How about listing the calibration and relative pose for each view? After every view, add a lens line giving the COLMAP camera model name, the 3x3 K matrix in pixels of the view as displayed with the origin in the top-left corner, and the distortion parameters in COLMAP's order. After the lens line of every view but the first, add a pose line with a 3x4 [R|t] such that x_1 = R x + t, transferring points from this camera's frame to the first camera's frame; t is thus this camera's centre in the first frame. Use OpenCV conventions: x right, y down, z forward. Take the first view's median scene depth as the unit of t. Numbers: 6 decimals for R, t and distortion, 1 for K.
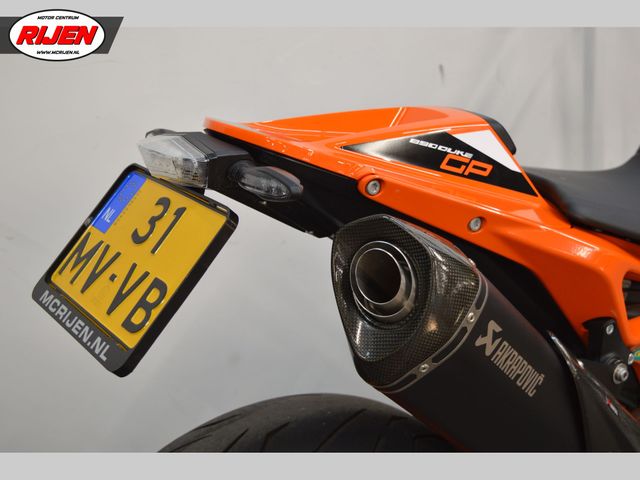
lens RADIAL K [[973.8, 0, 320.0], [0, 973.8, 240.0], [0, 0, 1]] dist [-0.027130, -0.044822]
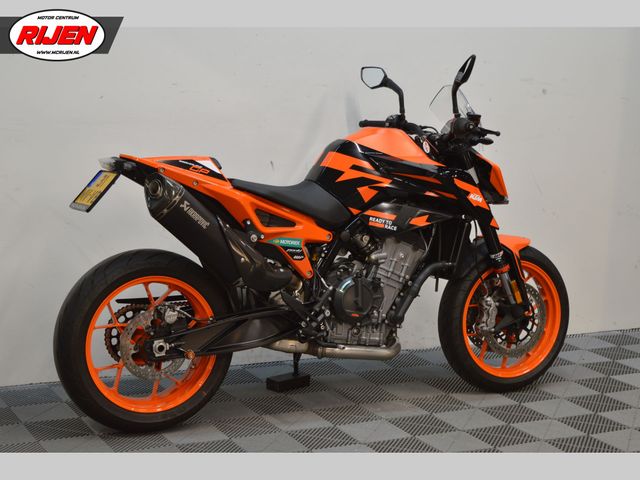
lens RADIAL K [[1292.8, 0, 320.0], [0, 1292.8, 240.0], [0, 0, 1]] dist [0.008769, -0.029656]
pose [[0.988781, -0.011238, -0.148946, 1.275528], [-0.019913, 0.978348, -0.206006, 1.112618], [0.148036, 0.206660, 0.967149, -3.309493]]
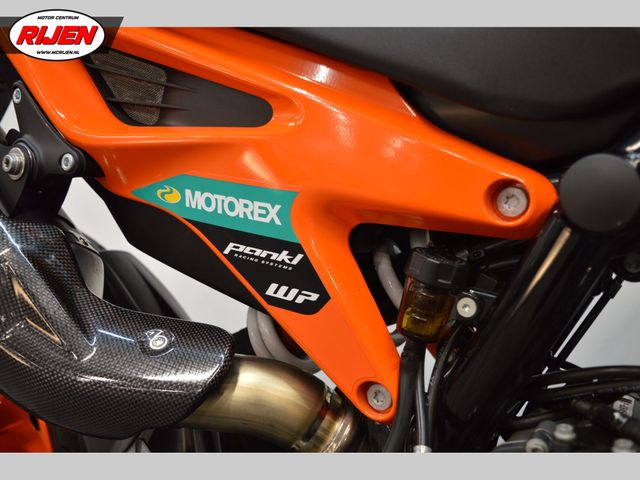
lens RADIAL K [[591.2, 0, 320.0], [0, 591.2, 240.0], [0, 0, 1]] dist [-0.070204, 0.002729]
pose [[0.412939, 0.028380, -0.910317, 0.856807], [-0.291951, 0.950894, -0.102790, 0.188175], [0.862697, 0.308213, 0.400946, 1.179741]]
